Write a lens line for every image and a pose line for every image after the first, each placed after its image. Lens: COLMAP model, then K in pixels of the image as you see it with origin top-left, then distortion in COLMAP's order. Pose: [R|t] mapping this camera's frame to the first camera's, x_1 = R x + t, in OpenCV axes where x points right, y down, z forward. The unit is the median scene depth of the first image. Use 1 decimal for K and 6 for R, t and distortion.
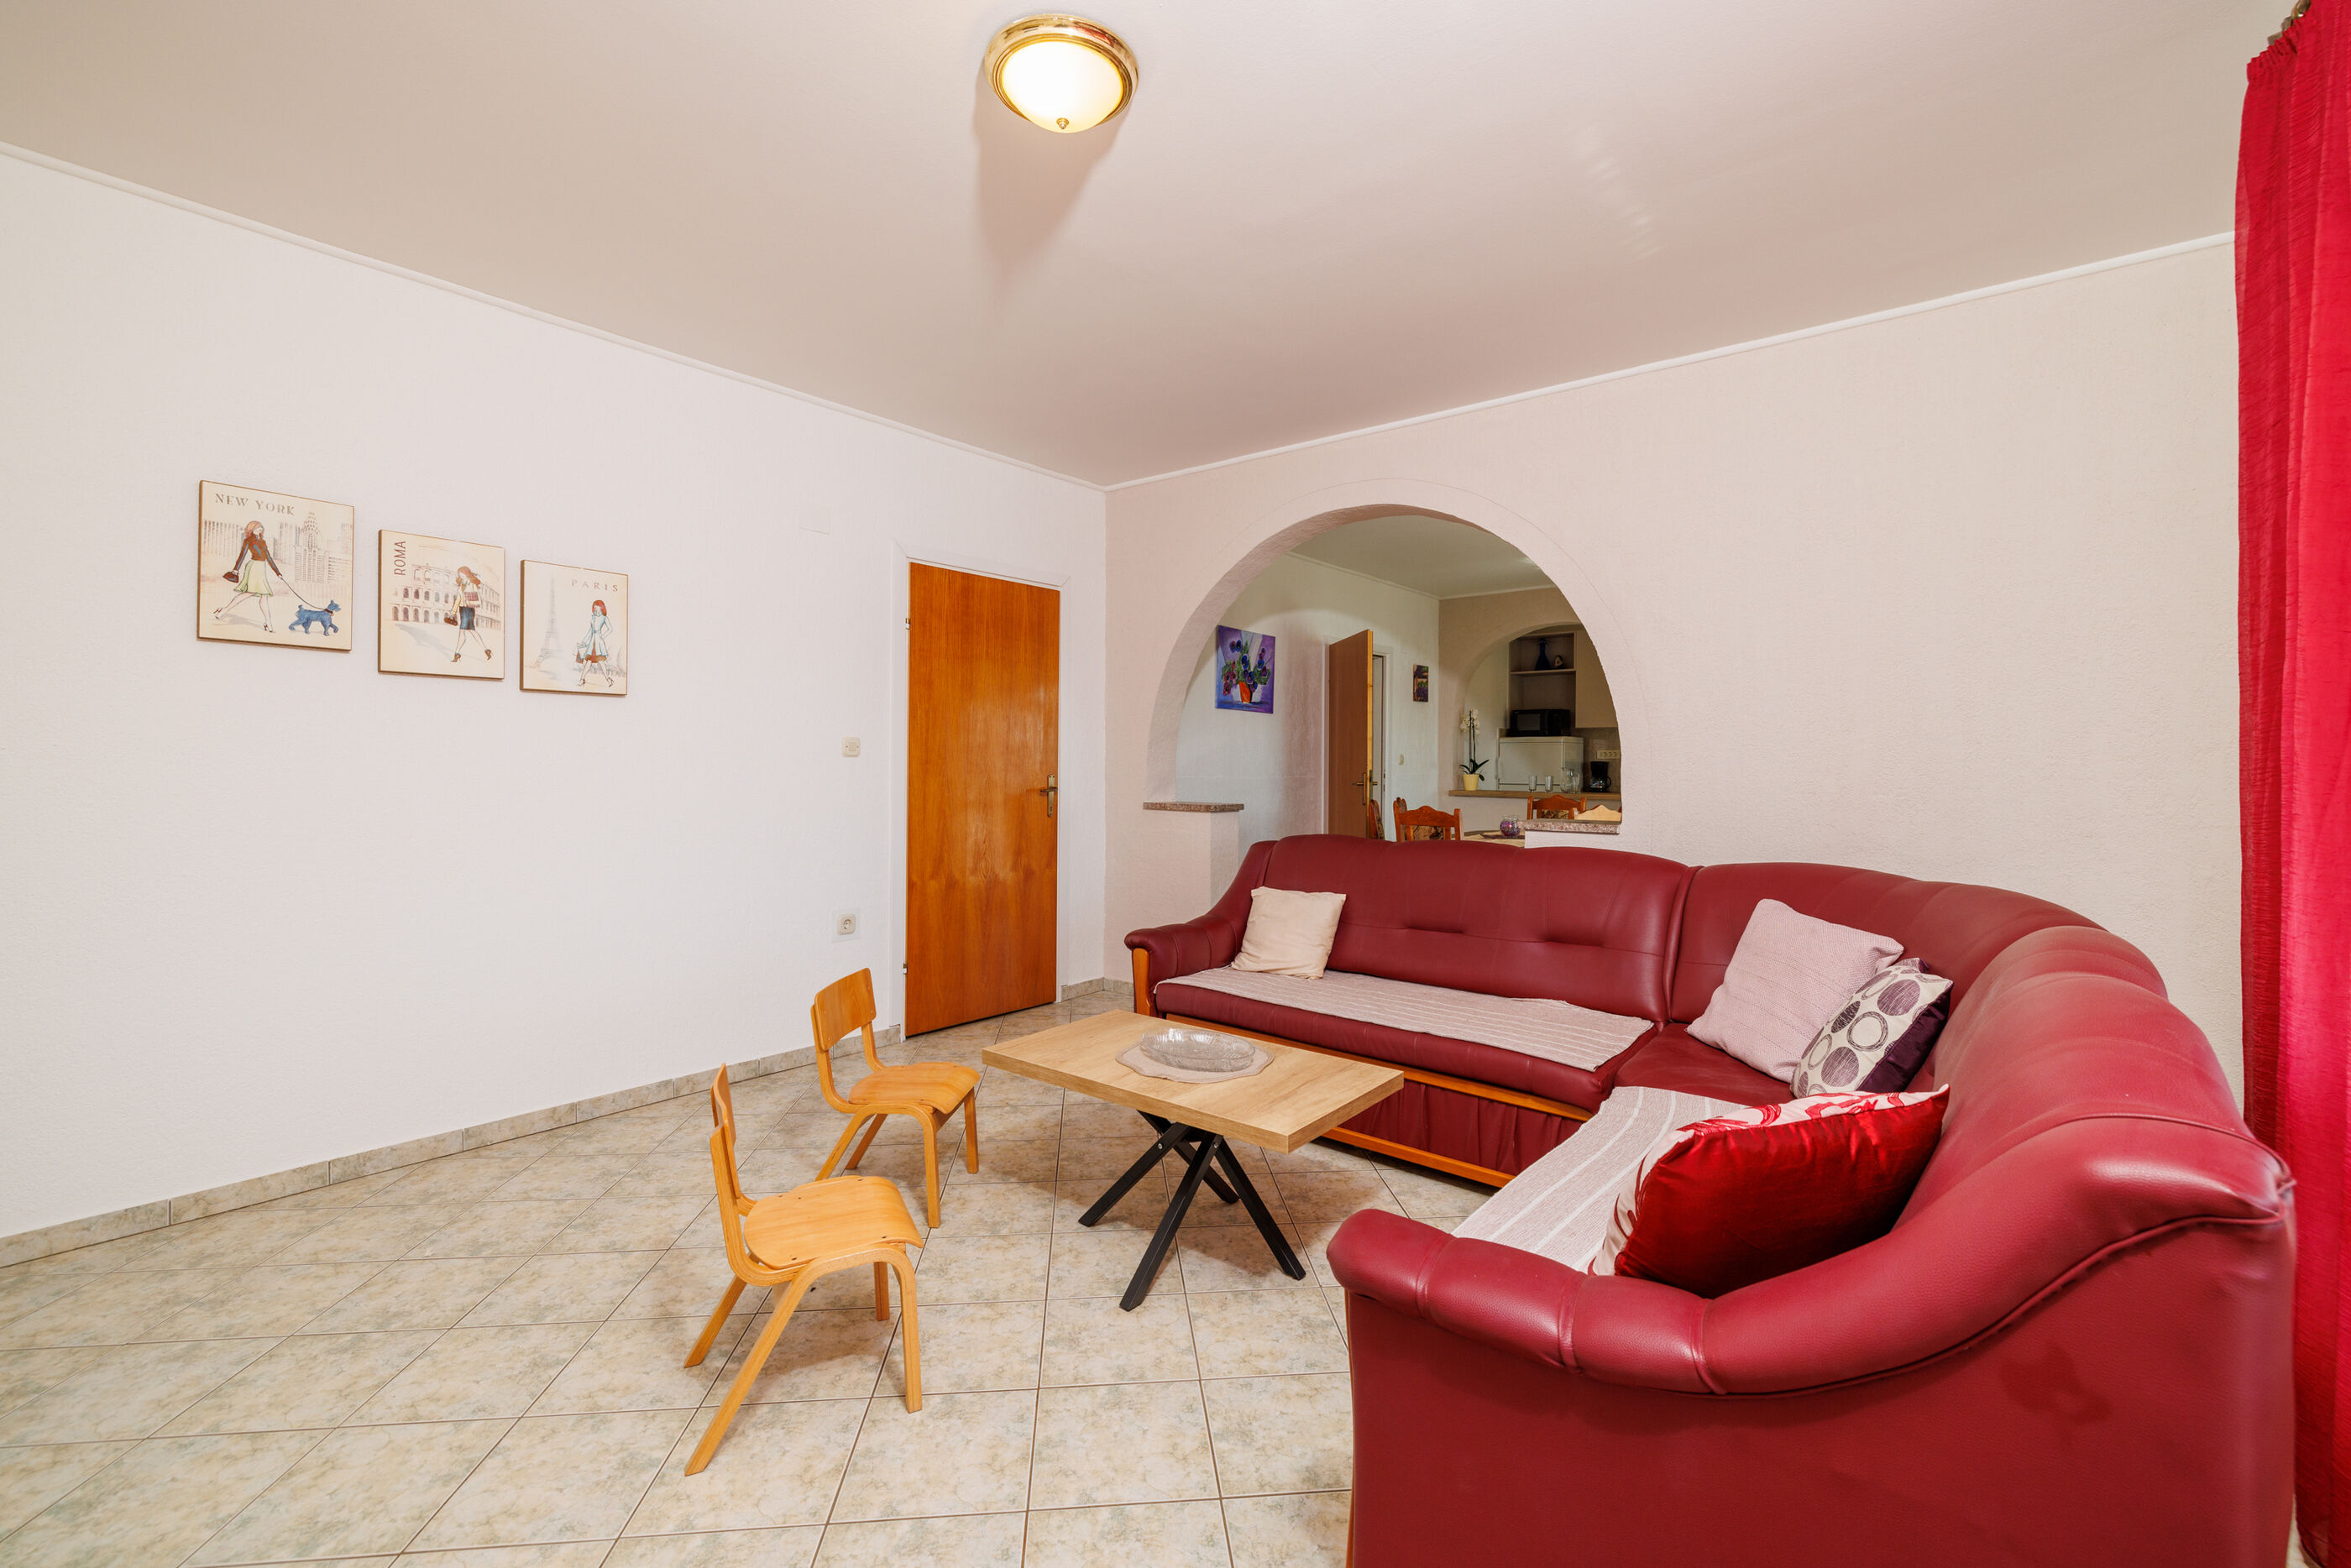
lens RADIAL K [[999.9, 0, 1175.5], [0, 999.9, 784.0], [0, 0, 1]] dist [0.000577, 0.000141]
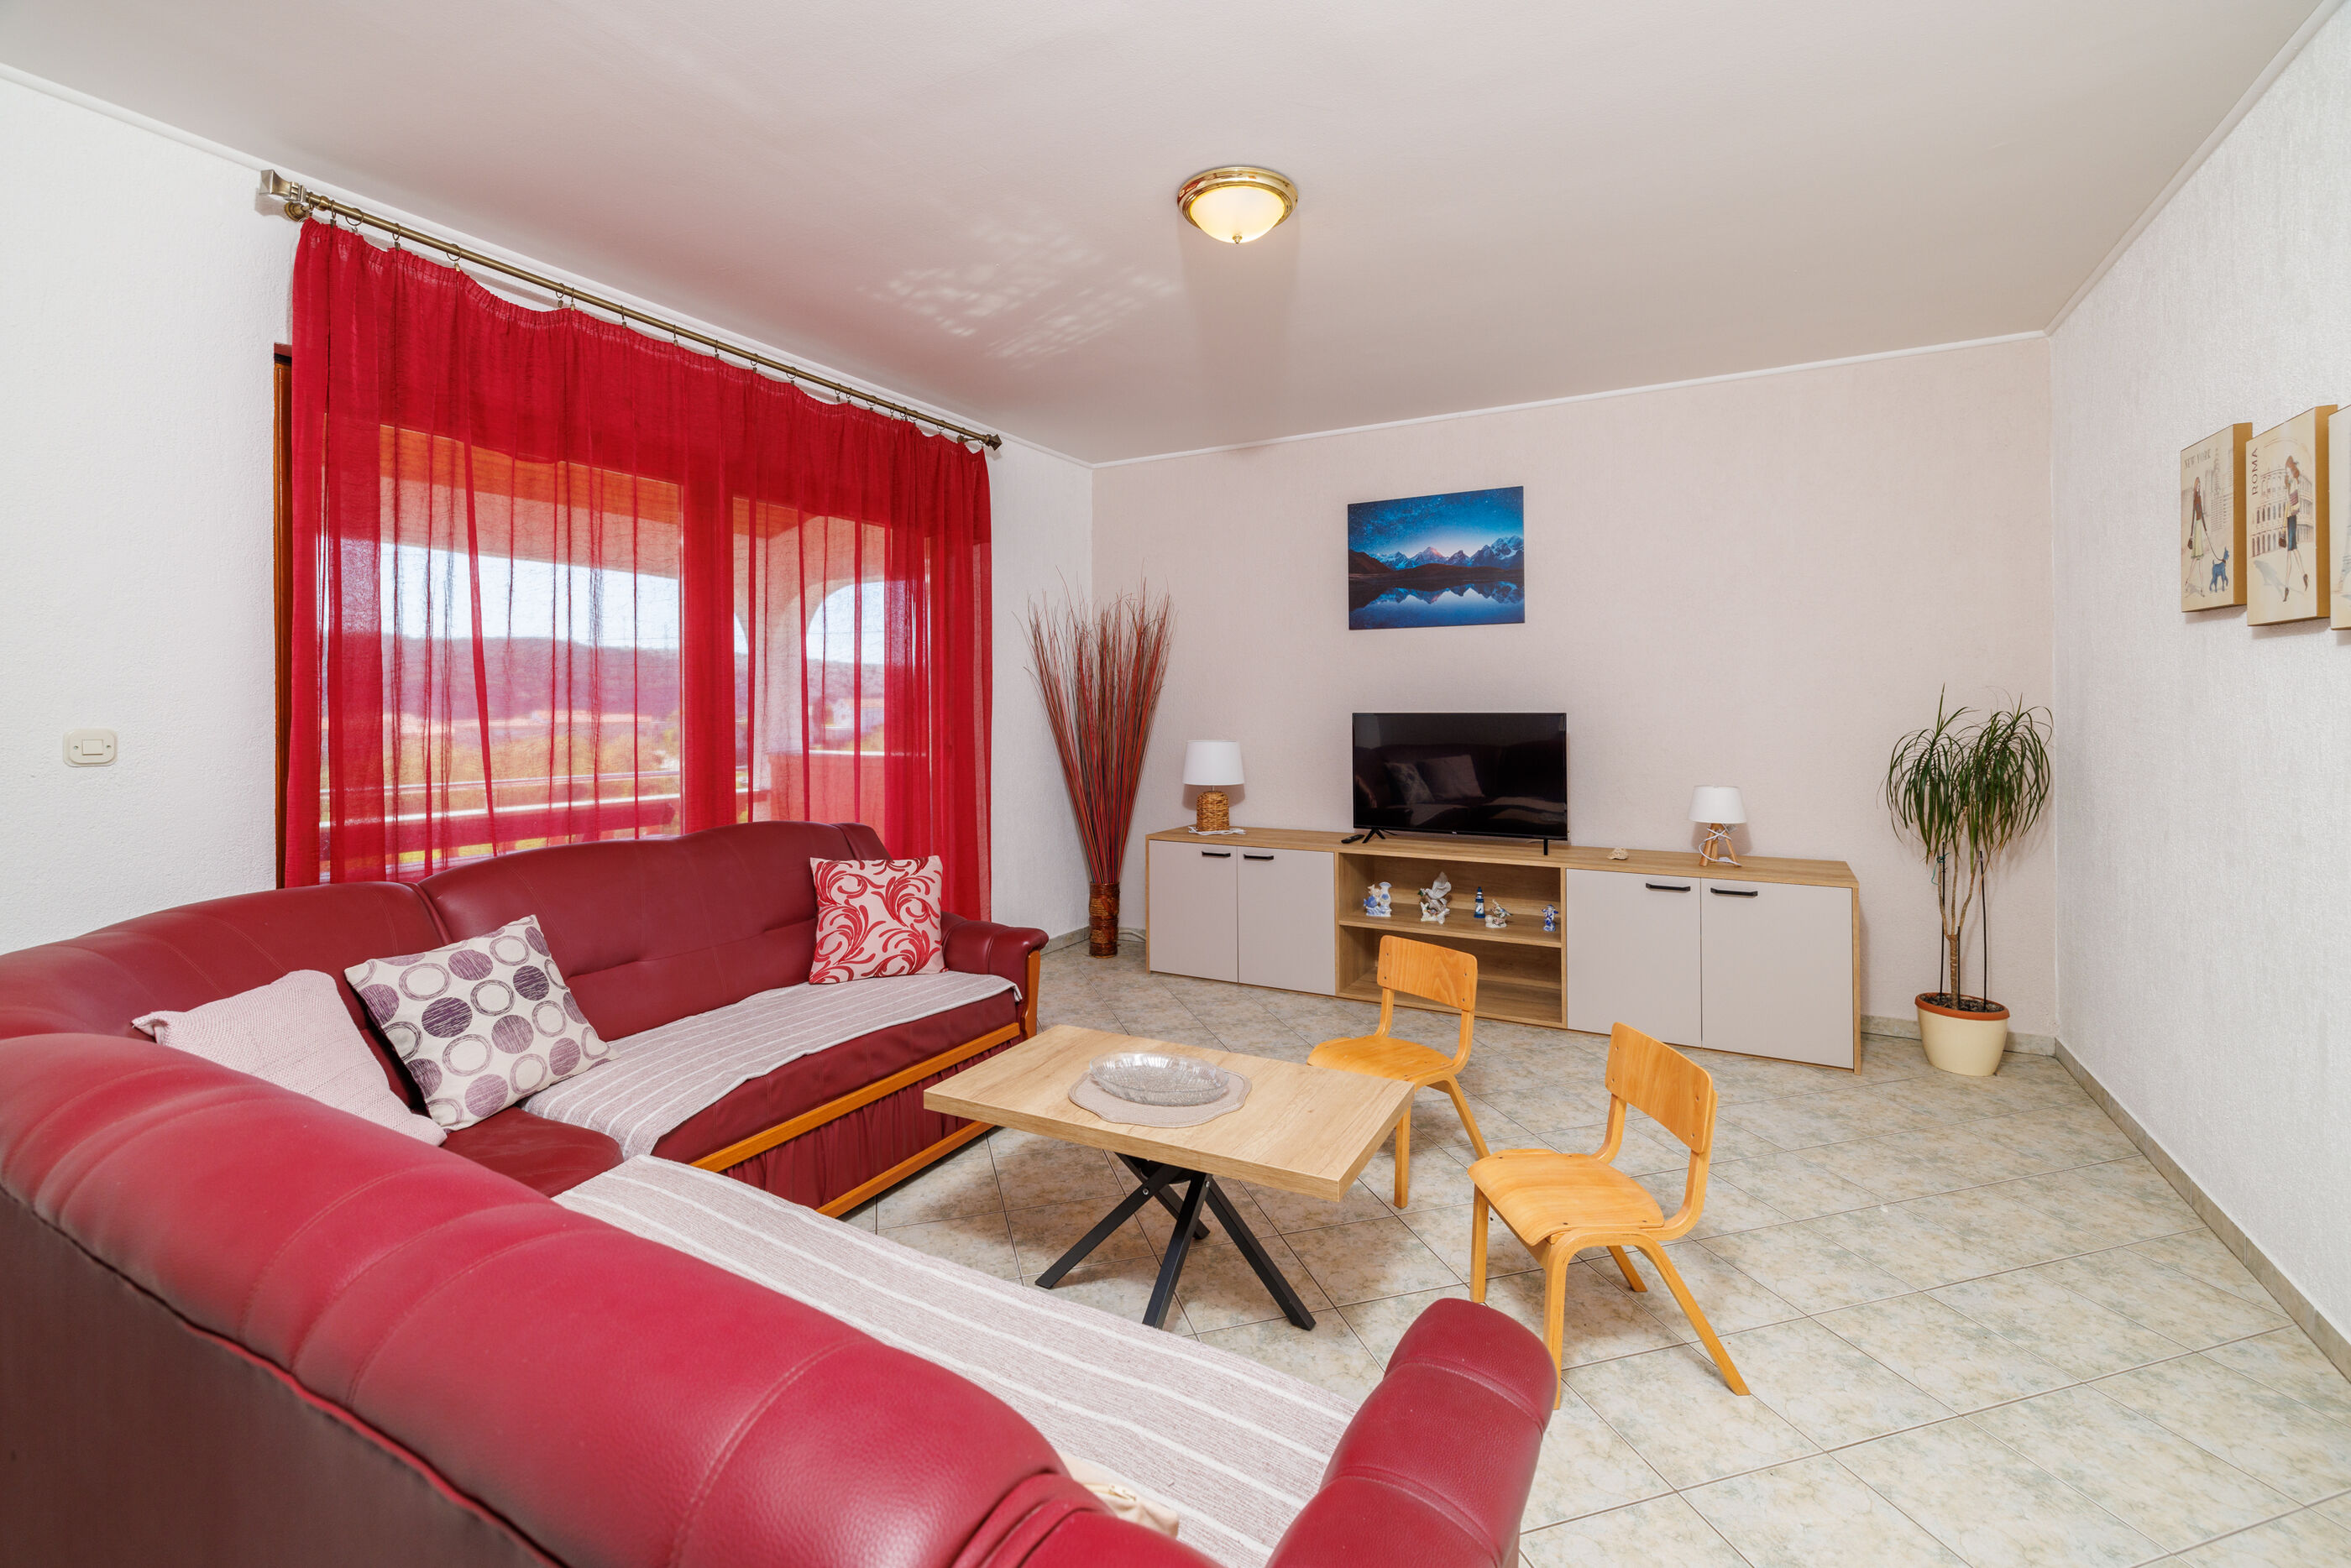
lens RADIAL K [[1011.9, 0, 1186.2], [0, 1011.9, 702.0], [0, 0, 1]] dist [-0.001538, -0.000331]
pose [[-0.979310, 0.002811, -0.202346, 0.154149], [-0.000228, 0.999888, 0.014992, -0.066122], [0.202366, 0.014728, -0.979199, 1.577057]]
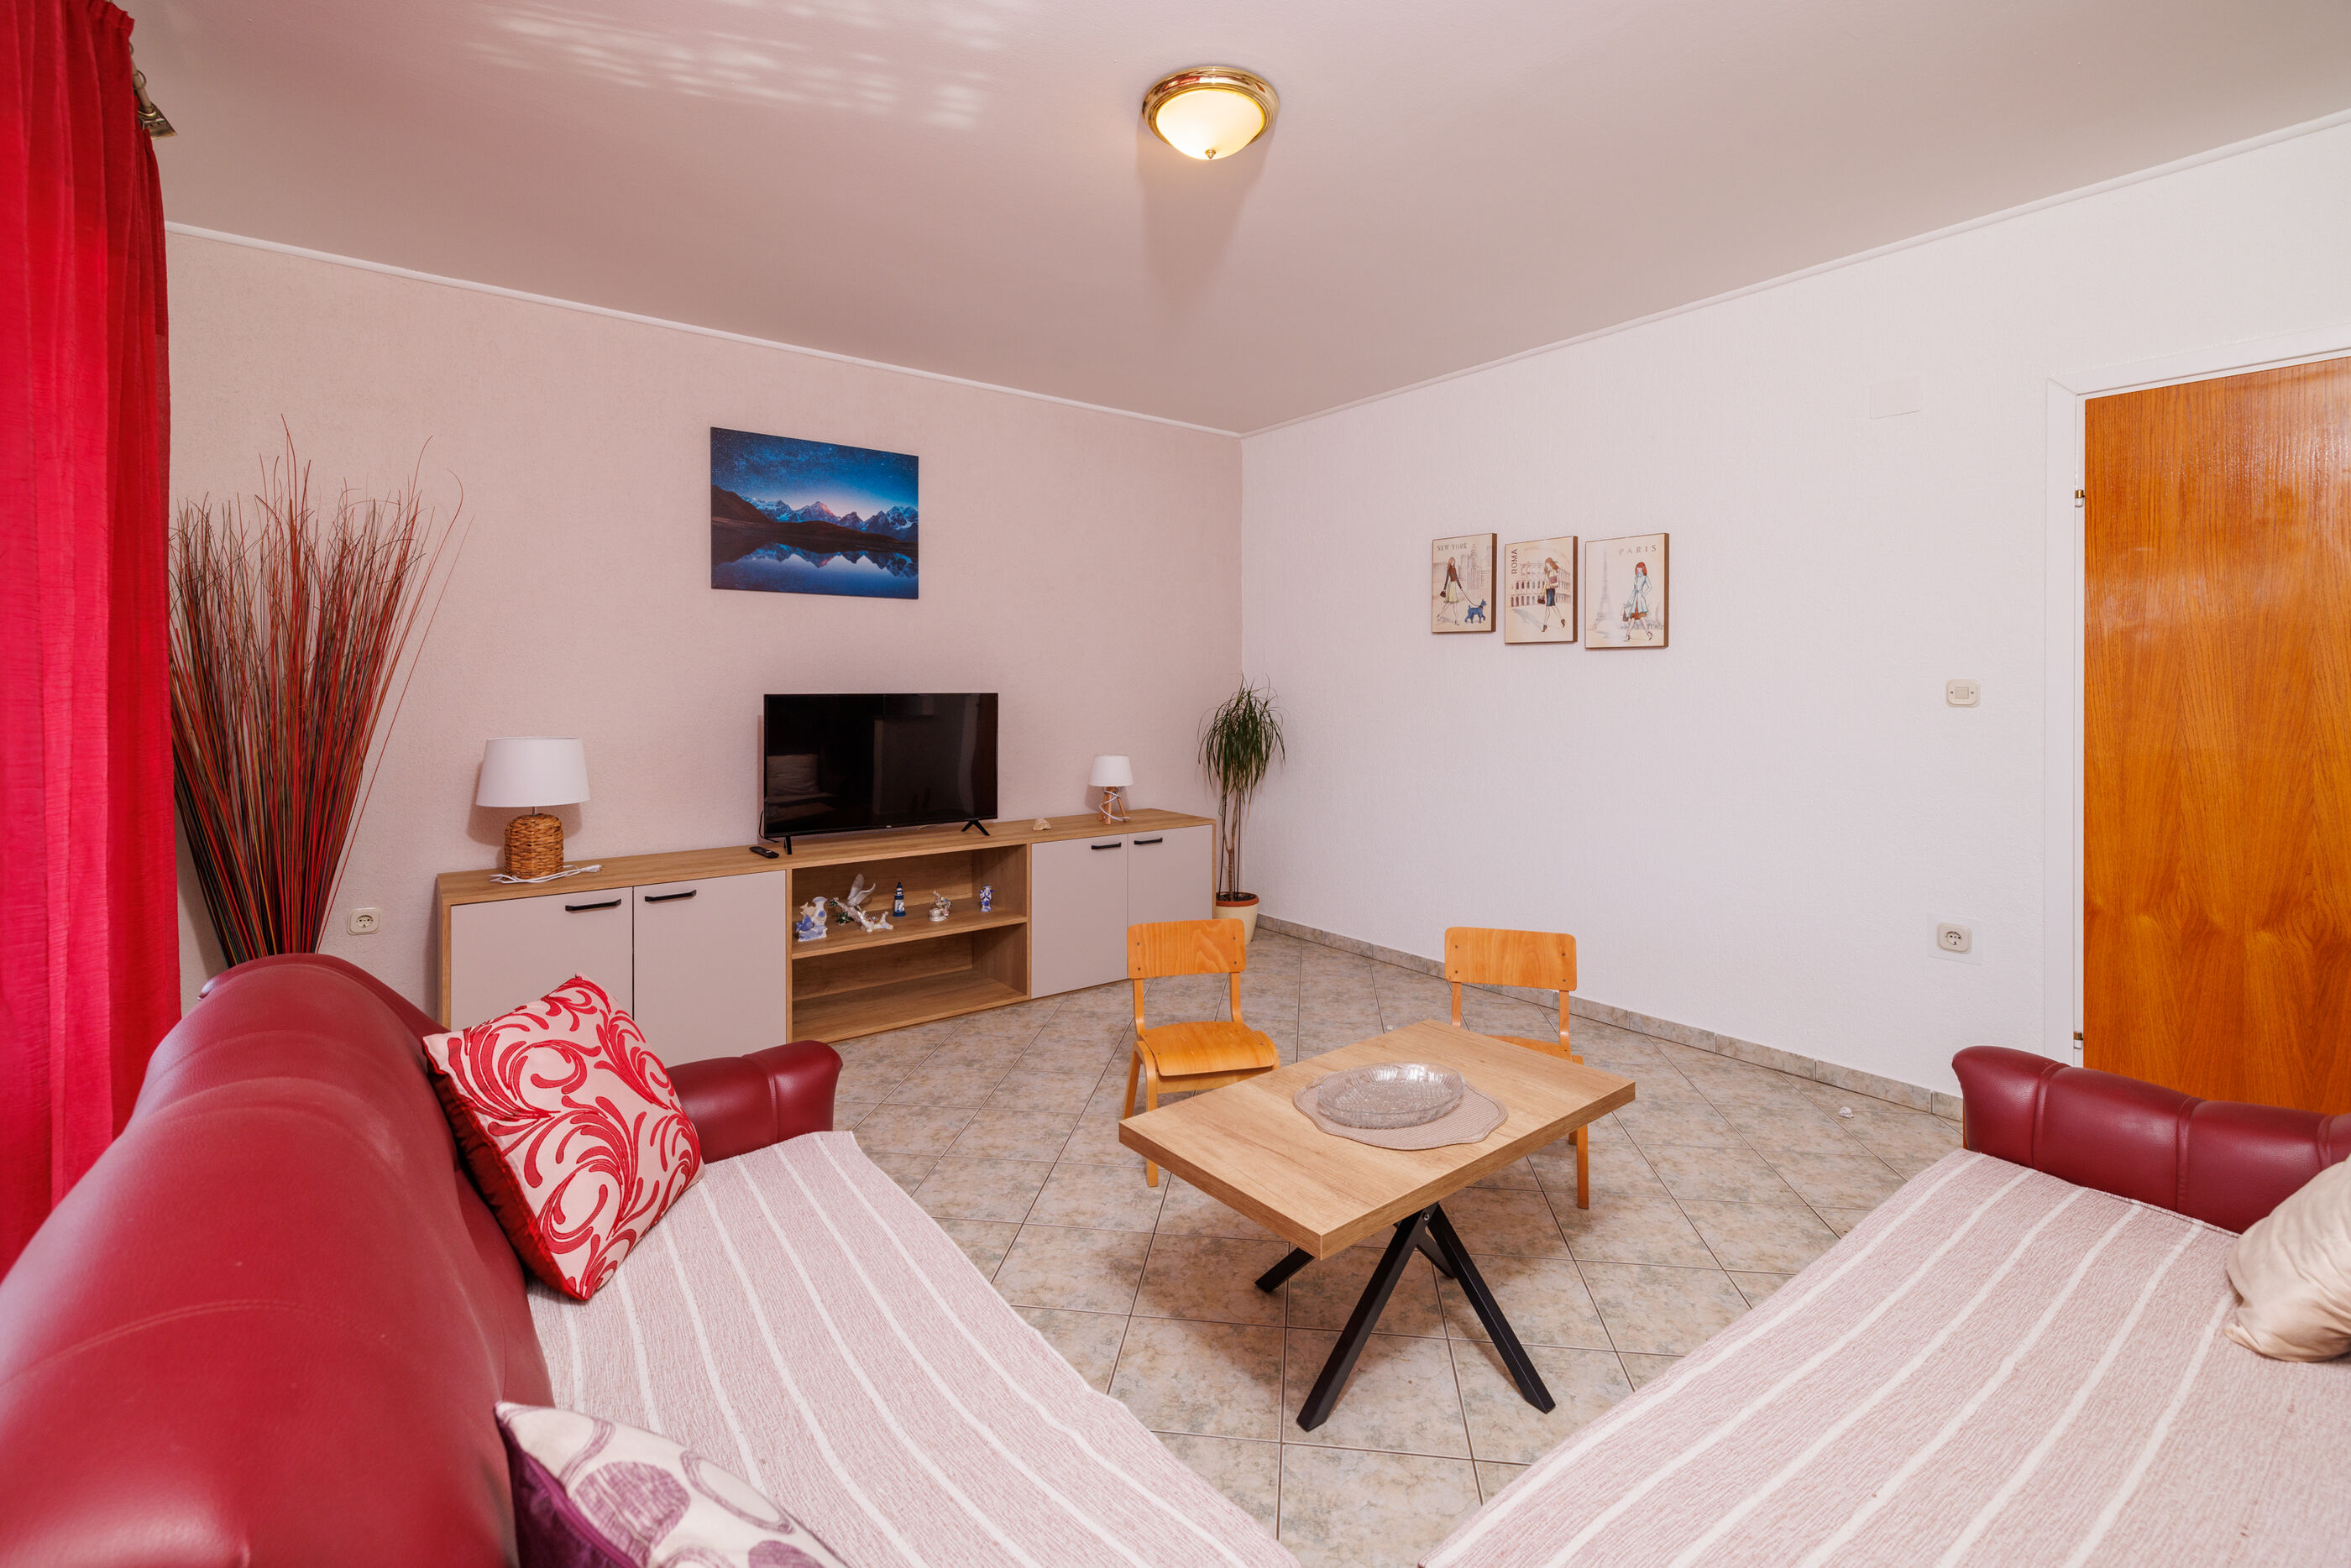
lens RADIAL K [[1016.2, 0, 1181.8], [0, 1016.2, 680.9], [0, 0, 1]] dist [-0.001376, 0.000079]
pose [[-0.212498, -0.005989, -0.977143, 0.712829], [-0.017404, 0.999846, -0.002343, -0.047611], [0.977007, 0.016509, -0.212569, 0.850732]]
